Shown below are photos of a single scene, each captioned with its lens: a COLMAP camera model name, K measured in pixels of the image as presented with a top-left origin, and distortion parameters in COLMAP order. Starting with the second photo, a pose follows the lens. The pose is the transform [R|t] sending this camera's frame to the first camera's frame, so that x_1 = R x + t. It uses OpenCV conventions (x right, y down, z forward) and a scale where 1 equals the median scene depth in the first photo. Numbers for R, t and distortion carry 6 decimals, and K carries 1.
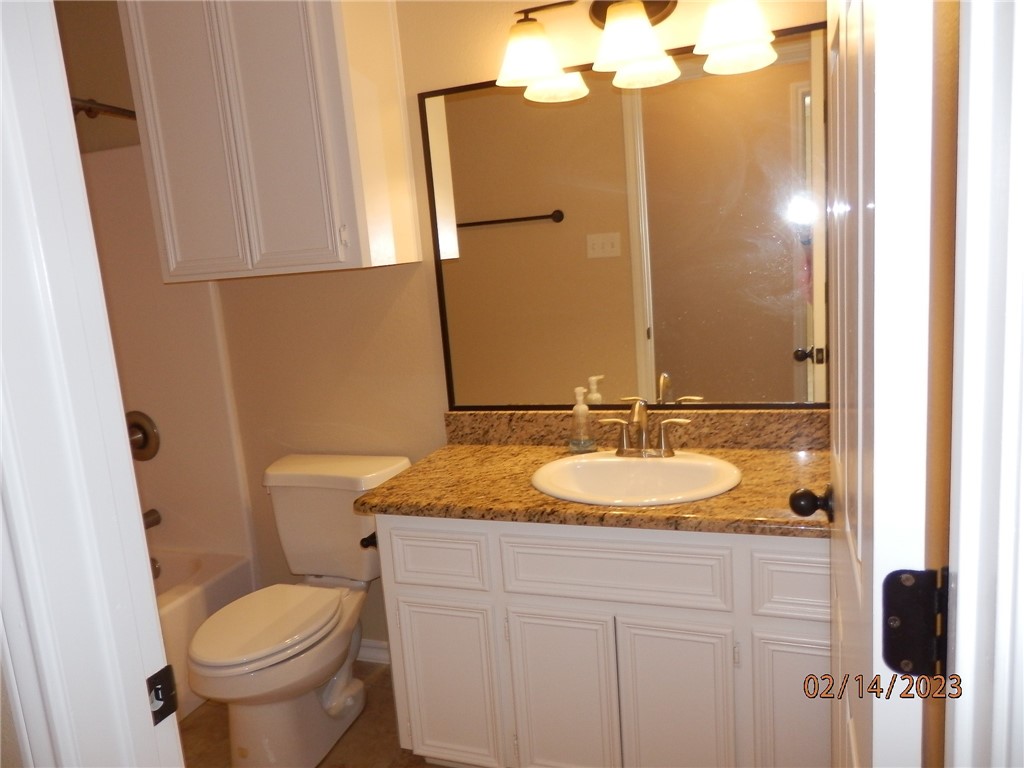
lens RADIAL K [[758.6, 0, 512.0], [0, 758.6, 384.0], [0, 0, 1]] dist [-0.001038, 0.008854]
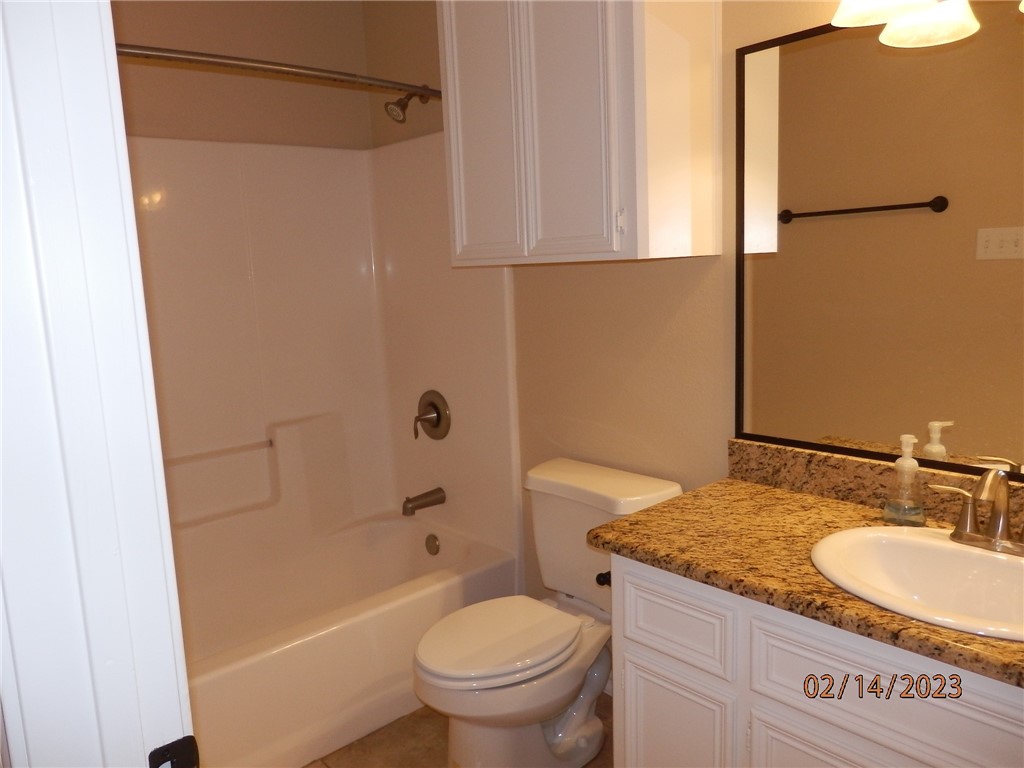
lens RADIAL K [[758.6, 0, 512.0], [0, 758.6, 384.0], [0, 0, 1]] dist [-0.001038, 0.008854]
pose [[0.886525, 0.114673, -0.448245, 0.072068], [-0.109198, 0.993288, 0.038140, -0.030221], [0.449610, 0.015136, 0.893097, 0.171692]]
